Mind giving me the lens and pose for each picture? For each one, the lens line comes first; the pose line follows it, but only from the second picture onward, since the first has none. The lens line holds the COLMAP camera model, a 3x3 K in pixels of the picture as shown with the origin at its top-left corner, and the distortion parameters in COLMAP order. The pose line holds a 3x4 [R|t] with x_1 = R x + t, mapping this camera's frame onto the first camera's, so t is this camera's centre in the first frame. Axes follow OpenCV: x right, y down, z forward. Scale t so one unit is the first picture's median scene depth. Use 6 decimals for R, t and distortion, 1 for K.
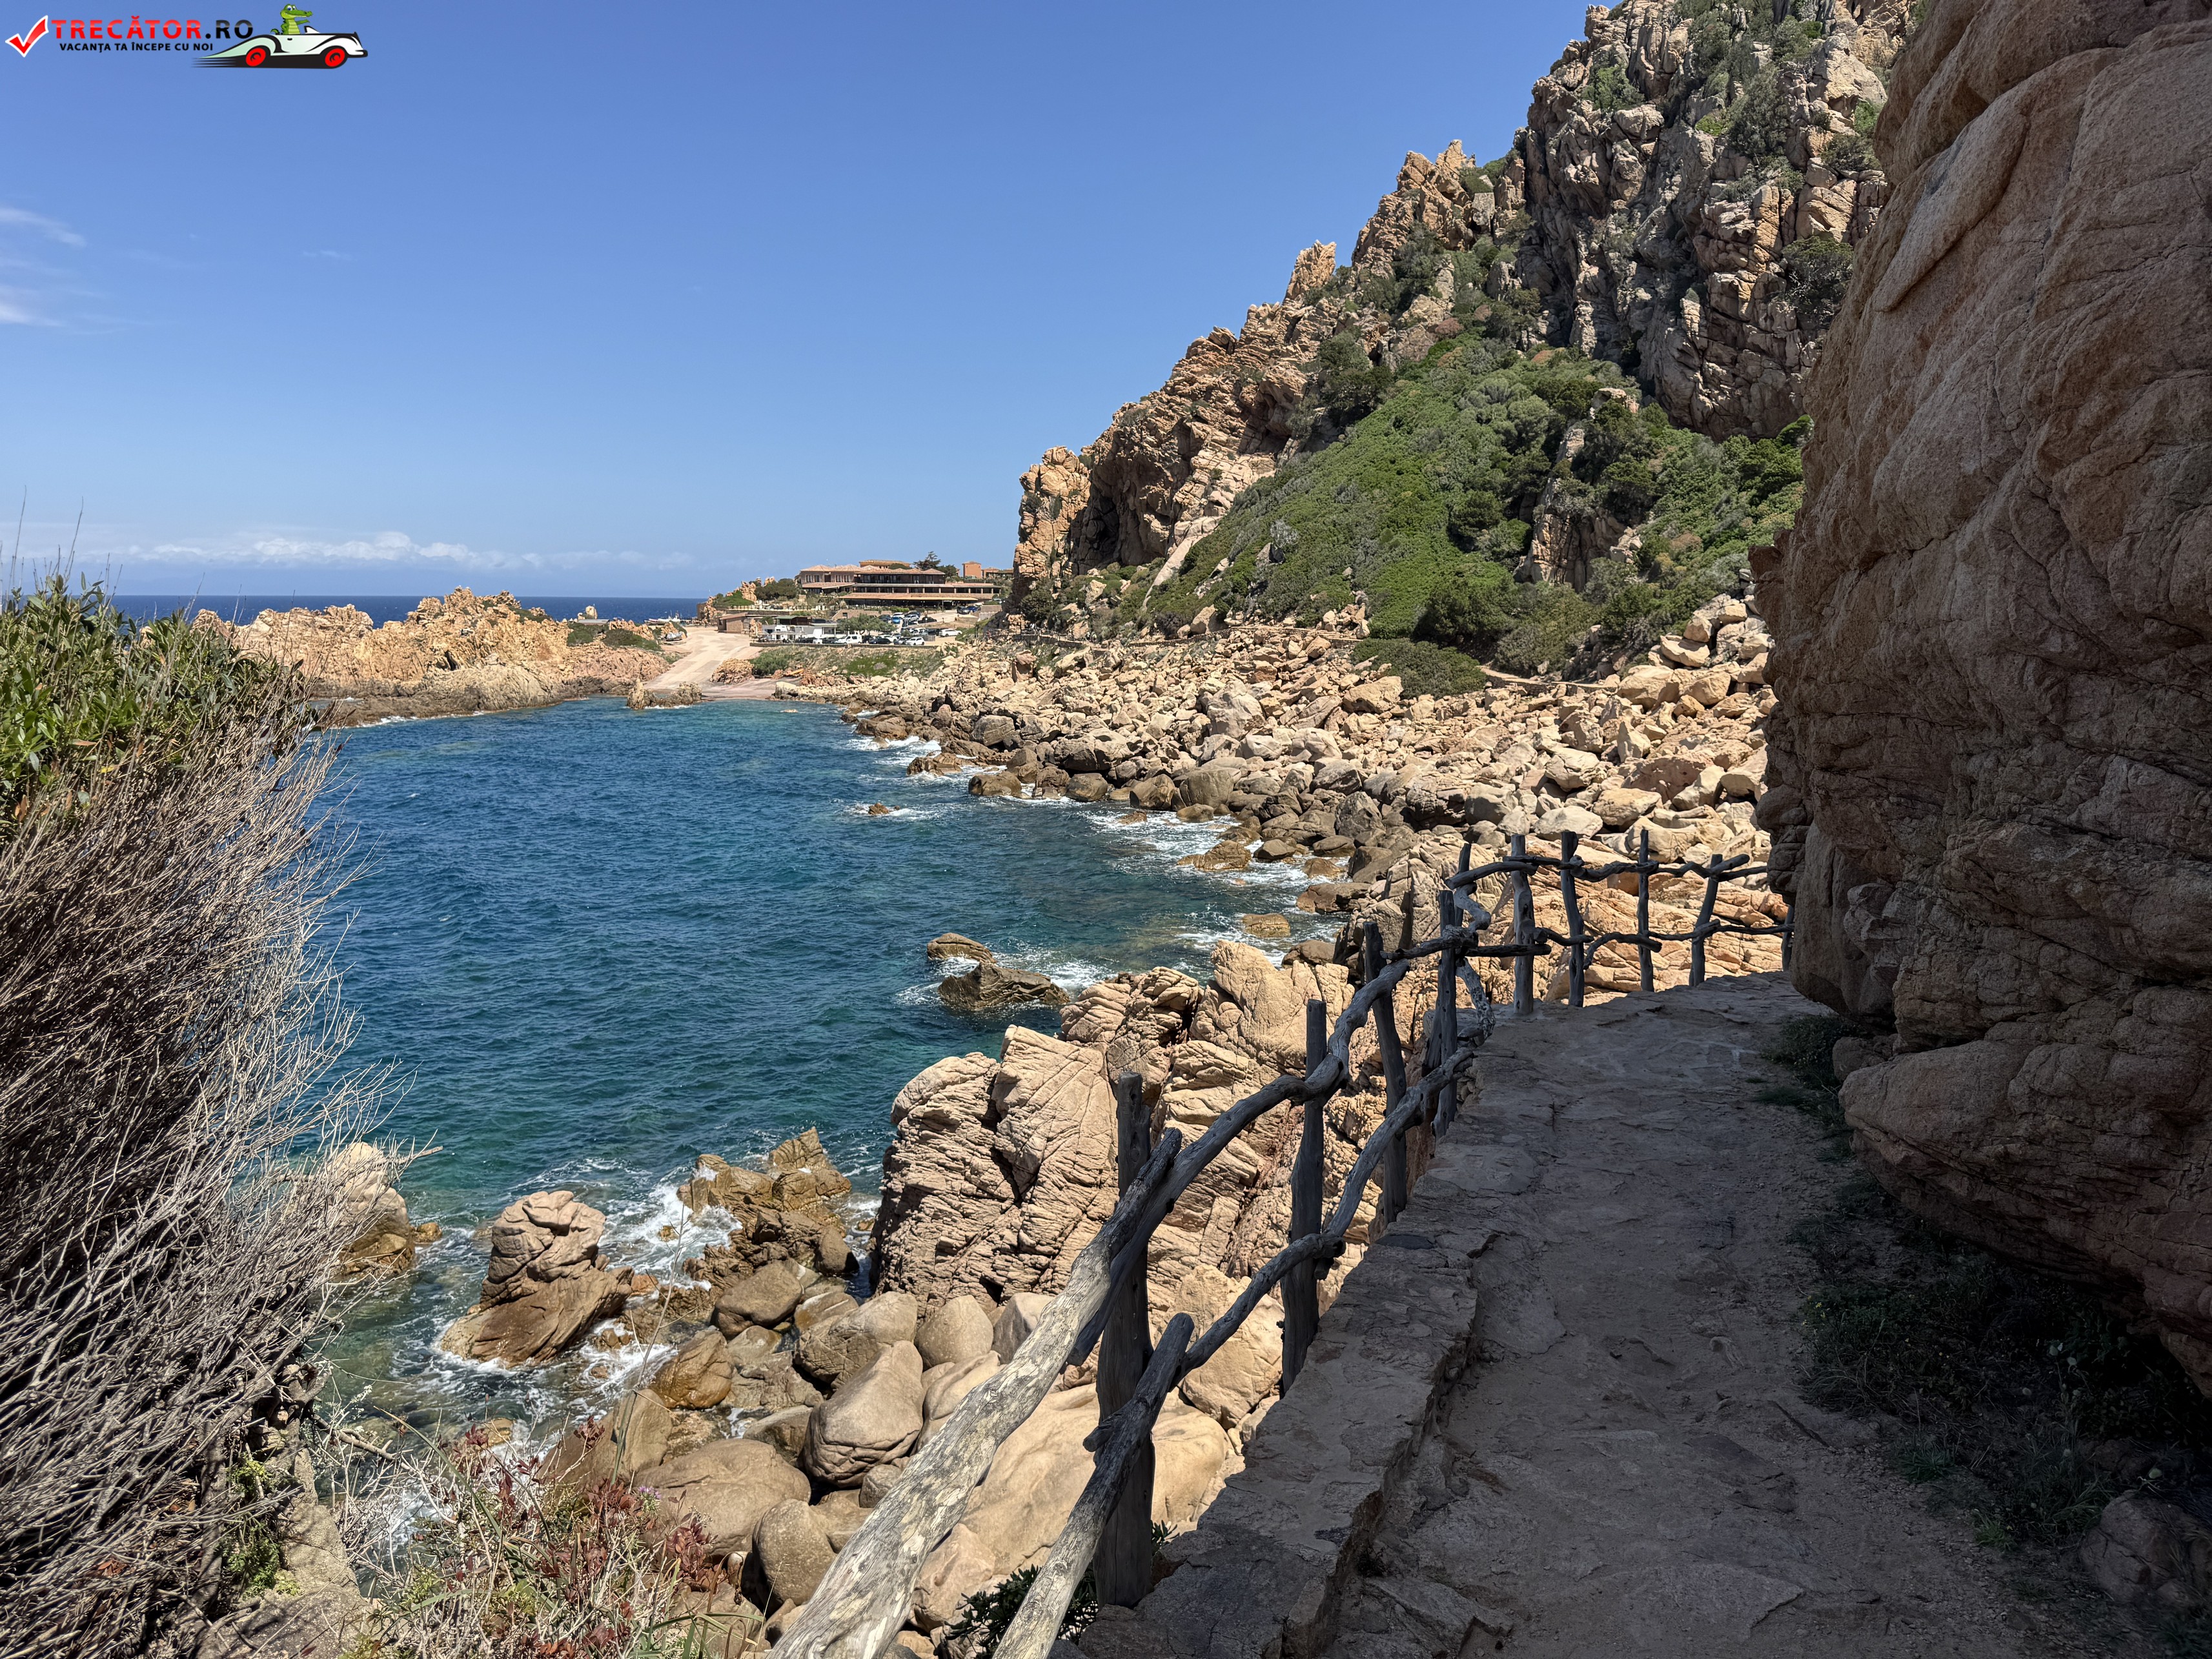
lens RADIAL K [[1580.0, 0, 1064.1], [0, 1580.0, 843.8], [0, 0, 1]] dist [0.046716, -0.054802]
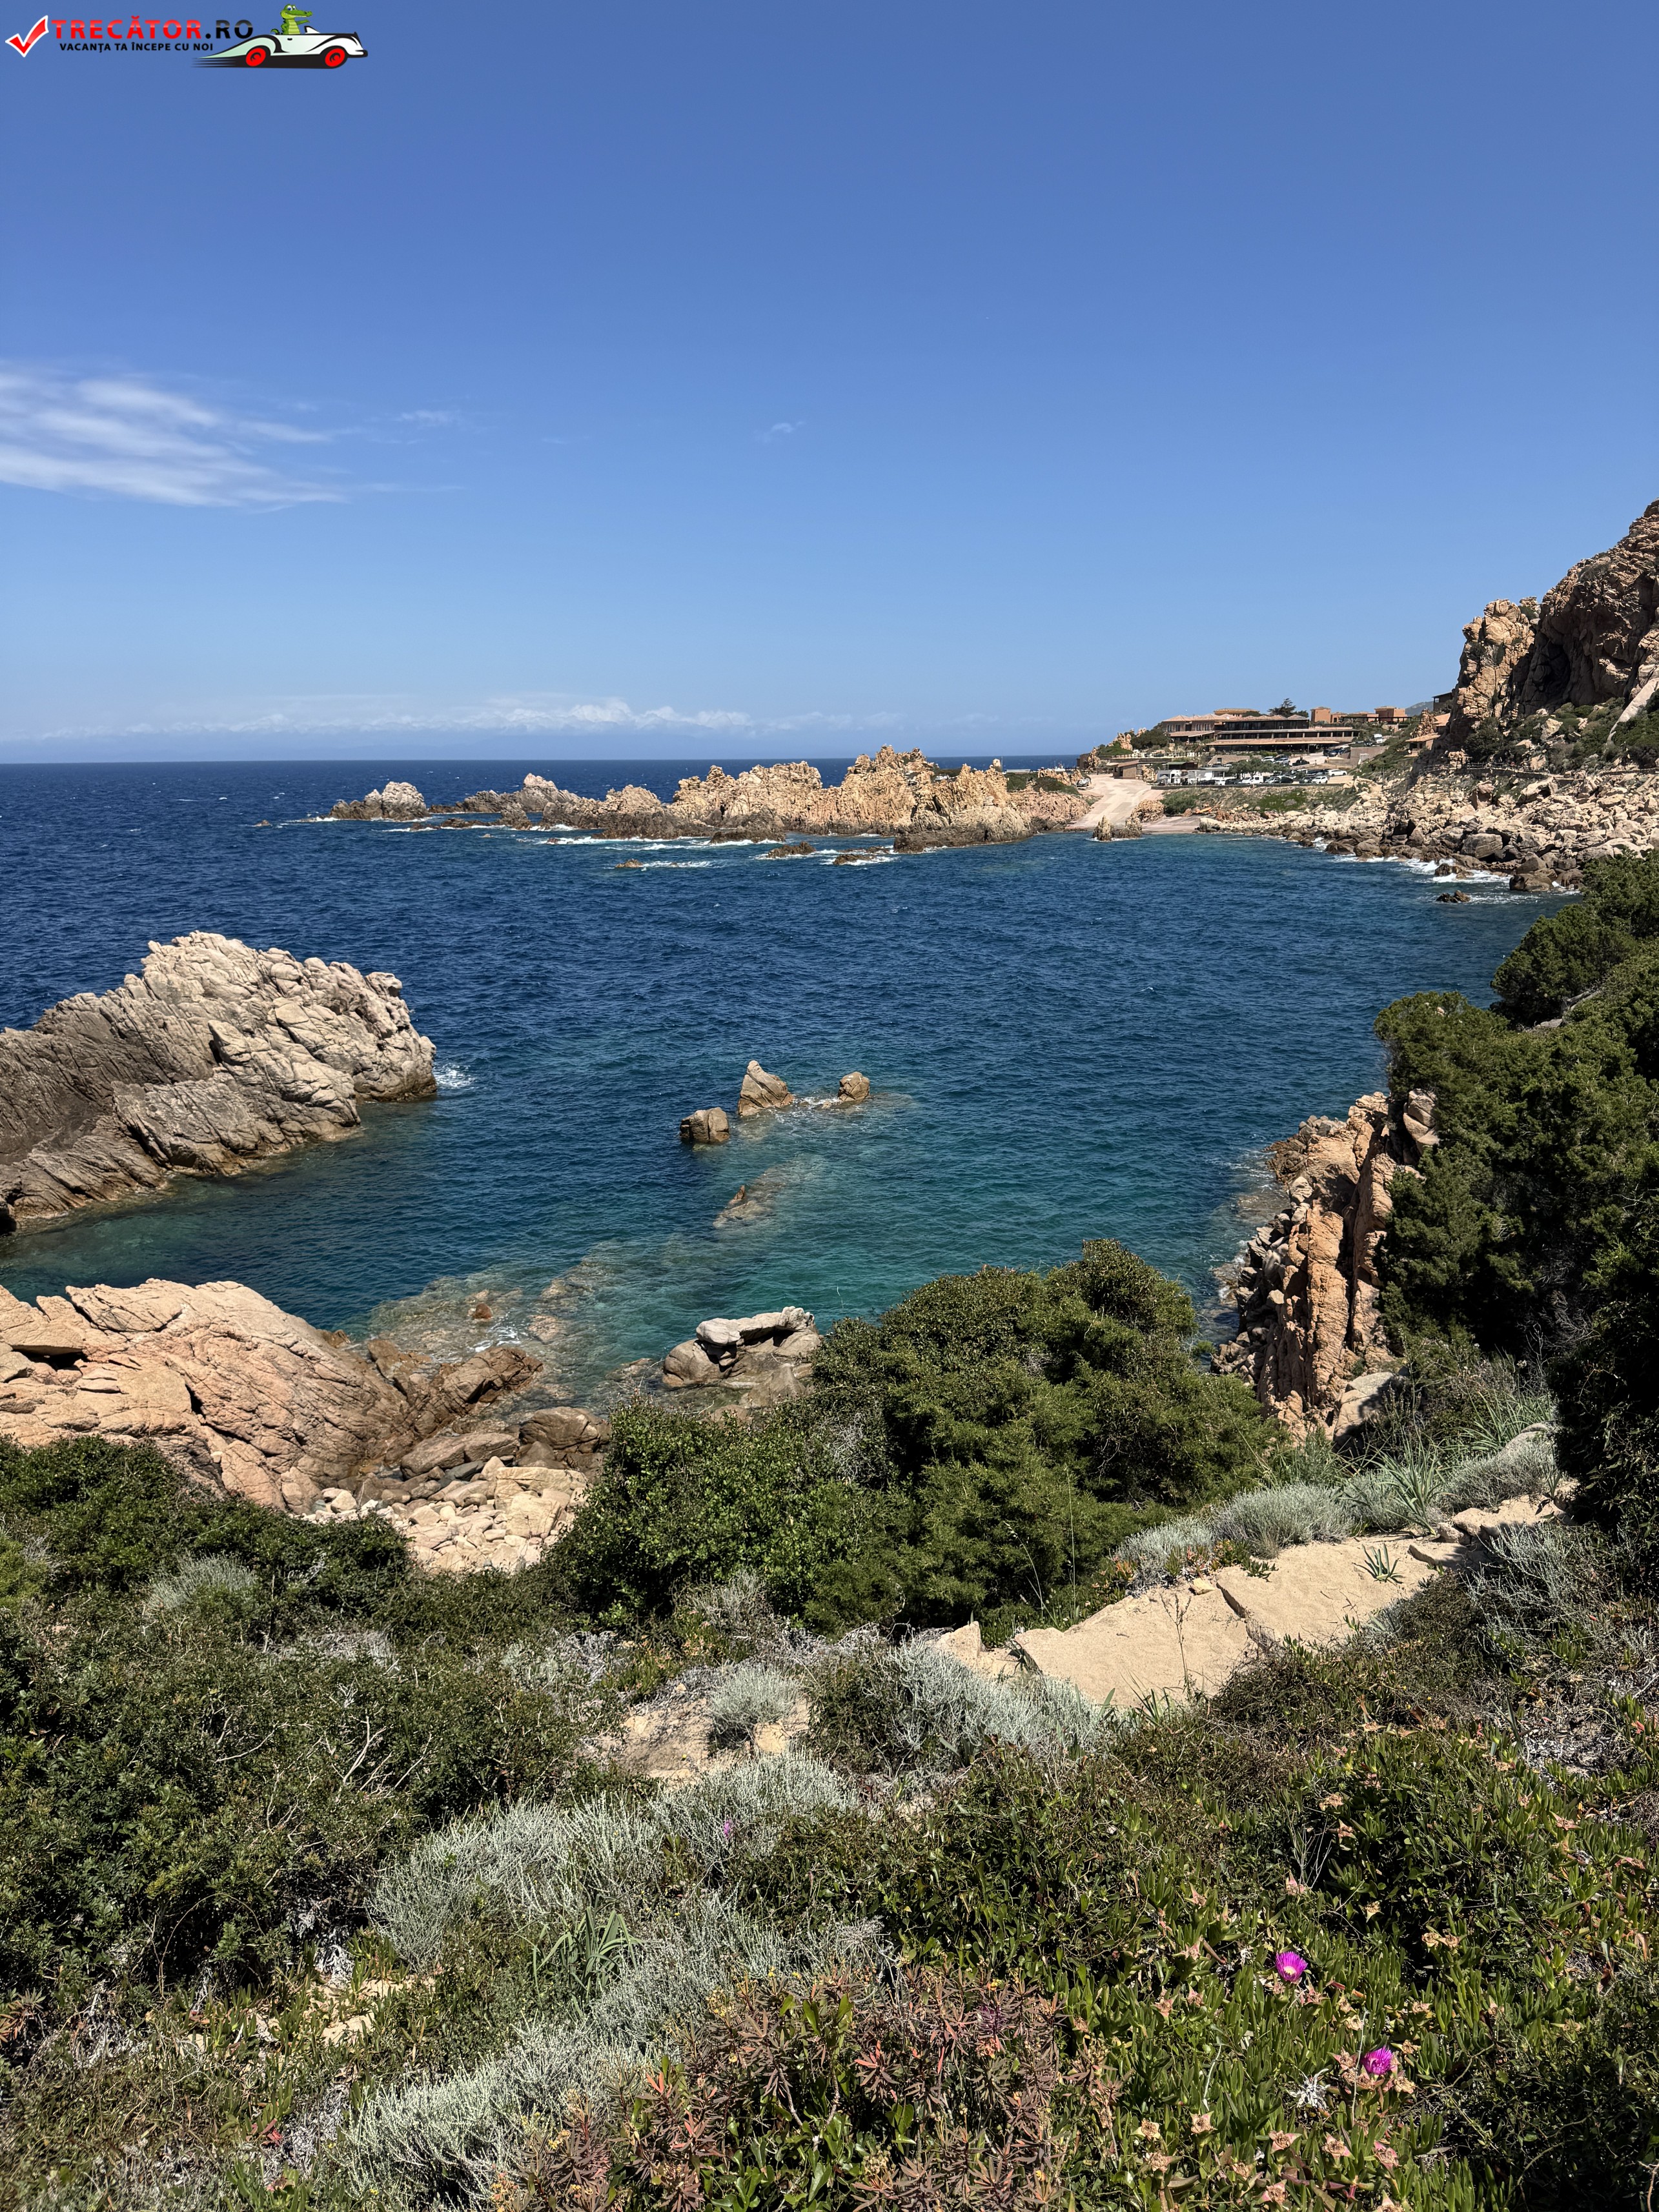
lens RADIAL K [[1580.0, 0, 801.3], [0, 1580.0, 1107.8], [0, 0, 1]] dist [0.046716, -0.054802]
pose [[0.957928, 0.049482, -0.282712, -0.175626], [-0.030509, 0.997001, 0.071128, 0.053278], [0.285384, -0.059510, 0.956564, -0.303333]]
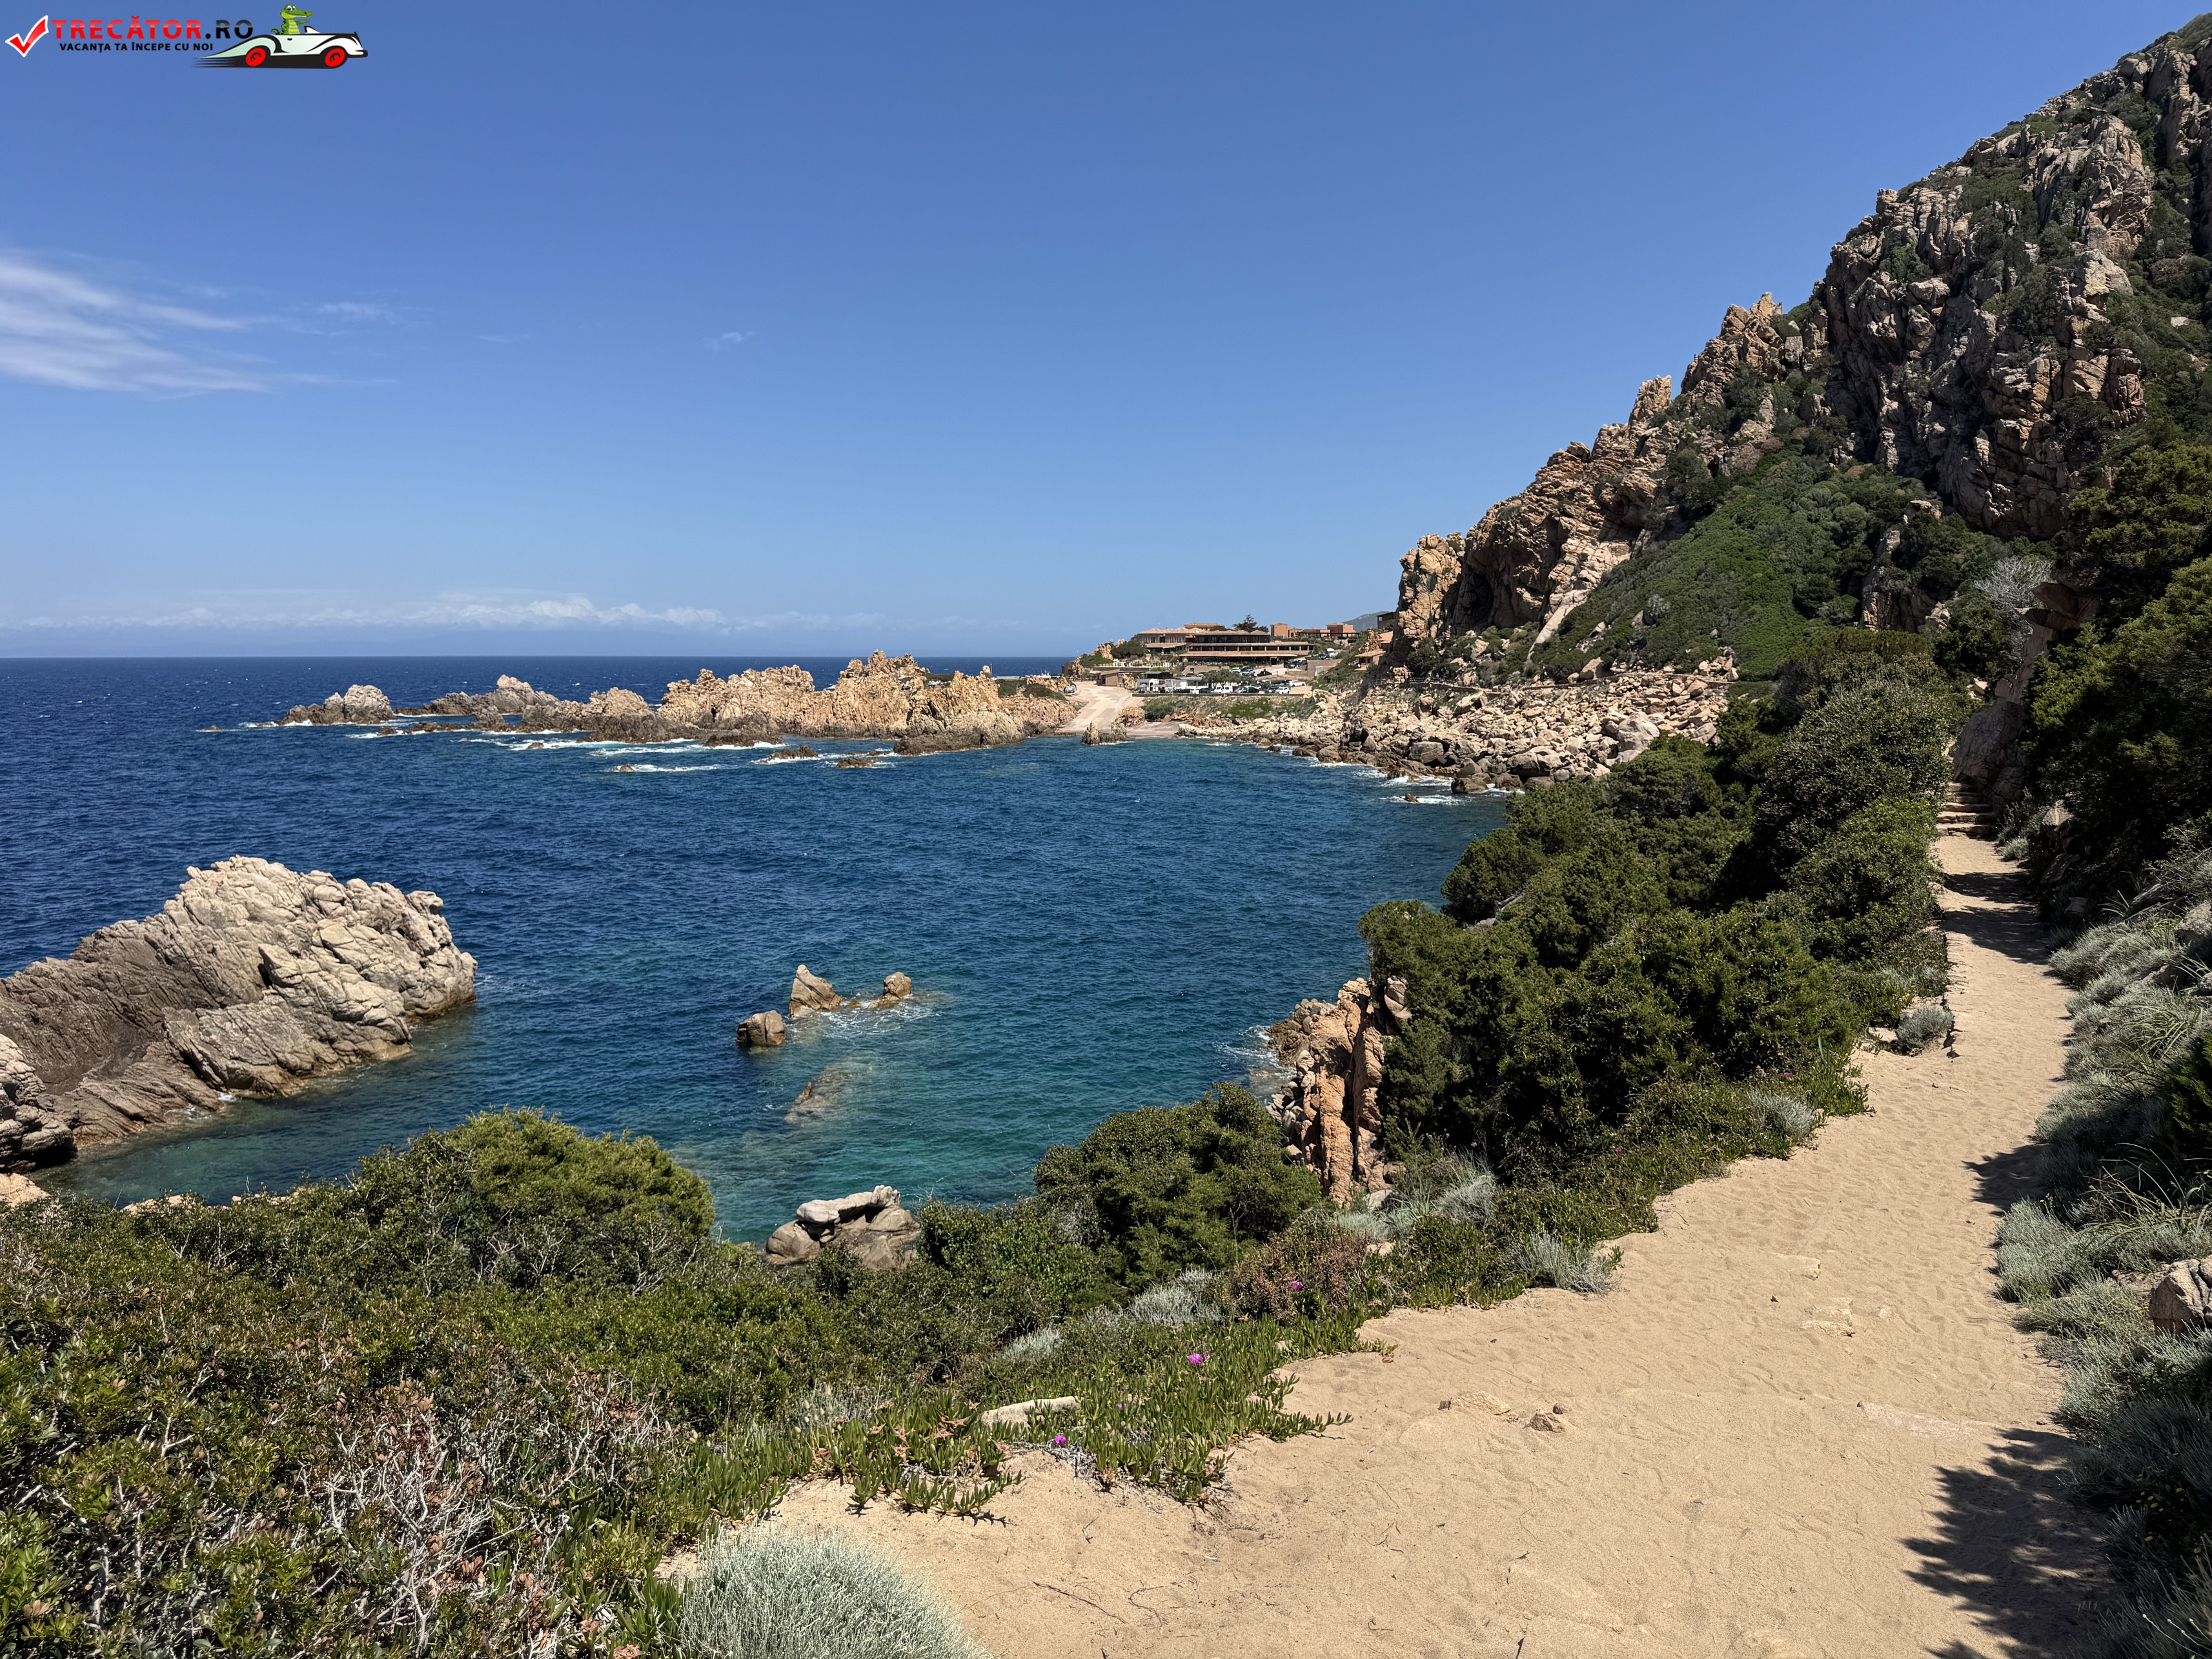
lens RADIAL K [[1580.0, 0, 1094.1], [0, 1580.0, 853.4], [0, 0, 1]] dist [0.046716, -0.054802]
pose [[0.995174, 0.007360, -0.097852, -0.179772], [-0.010213, 0.999536, -0.028695, 0.051308], [0.097596, 0.029556, 0.994787, -0.337116]]
